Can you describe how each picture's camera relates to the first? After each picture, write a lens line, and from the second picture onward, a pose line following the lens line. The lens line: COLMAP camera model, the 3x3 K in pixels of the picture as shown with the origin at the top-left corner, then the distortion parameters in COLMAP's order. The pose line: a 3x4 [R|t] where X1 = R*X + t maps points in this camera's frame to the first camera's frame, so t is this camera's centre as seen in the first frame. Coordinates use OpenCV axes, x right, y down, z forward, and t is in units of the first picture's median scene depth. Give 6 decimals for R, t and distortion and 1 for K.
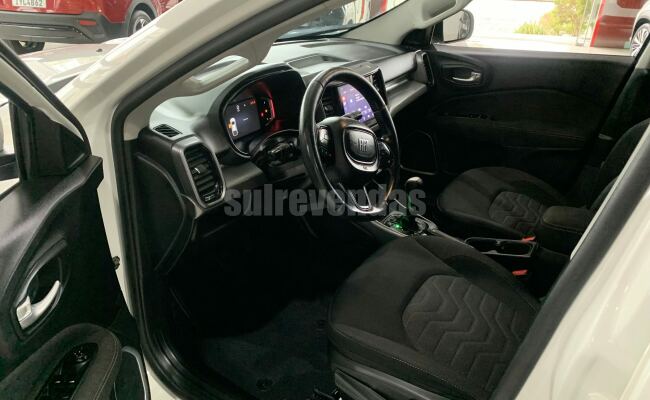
lens RADIAL K [[499.0, 0, 325.0], [0, 499.0, 200.0], [0, 0, 1]] dist [0.006224, -0.006960]
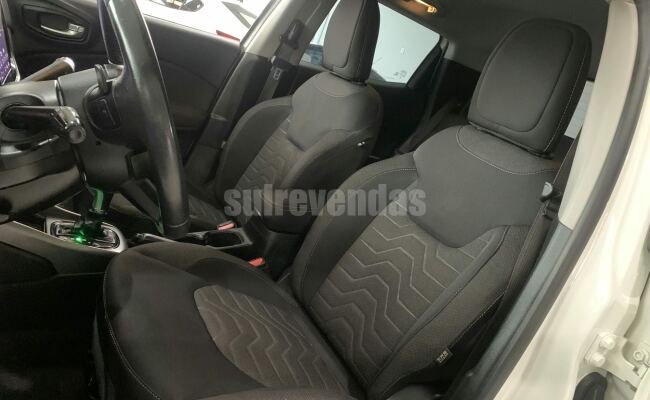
lens RADIAL K [[499.0, 0, 325.0], [0, 499.0, 200.0], [0, 0, 1]] dist [0.006224, -0.006960]
pose [[0.400964, -0.106256, 0.909911, -0.307552], [0.070459, 0.993885, 0.085014, -0.031172], [-0.913380, 0.030024, 0.405999, 0.399557]]
